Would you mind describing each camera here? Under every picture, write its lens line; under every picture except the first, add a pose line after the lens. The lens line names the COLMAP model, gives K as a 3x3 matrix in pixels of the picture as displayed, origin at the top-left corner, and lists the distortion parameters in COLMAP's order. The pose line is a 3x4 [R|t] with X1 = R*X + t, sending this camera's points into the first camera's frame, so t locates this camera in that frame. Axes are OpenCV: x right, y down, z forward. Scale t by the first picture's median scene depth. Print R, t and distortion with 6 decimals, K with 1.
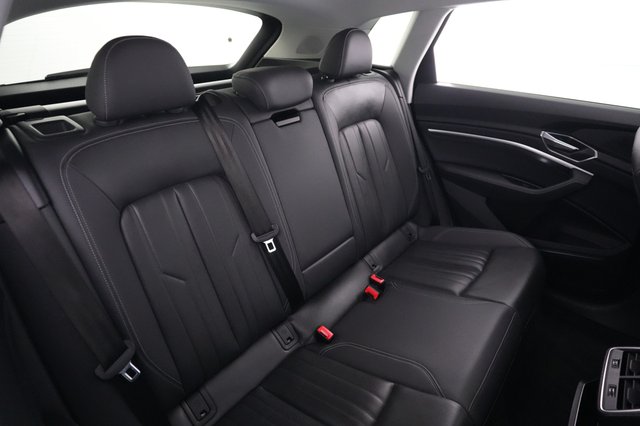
lens RADIAL K [[368.5, 0, 320.0], [0, 368.5, 213.0], [0, 0, 1]] dist [-0.018084, -0.000345]
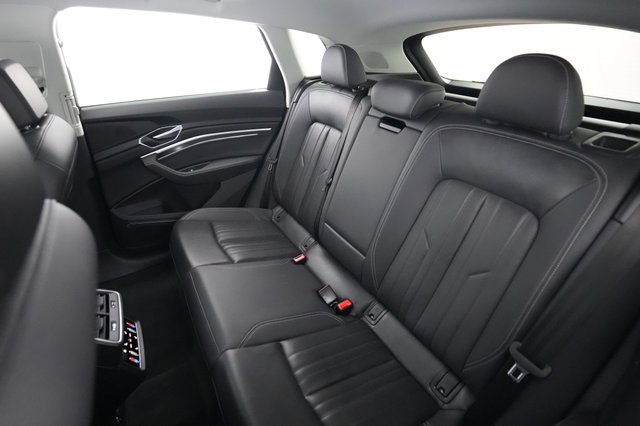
lens RADIAL K [[327.1, 0, 320.0], [0, 327.1, 213.0], [0, 0, 1]] dist [-0.001041, -0.000189]
pose [[-0.362338, 0.441112, -0.821055, 0.780516], [-0.448068, 0.690007, 0.568442, -0.451880], [0.817280, 0.573856, -0.052367, 0.848004]]
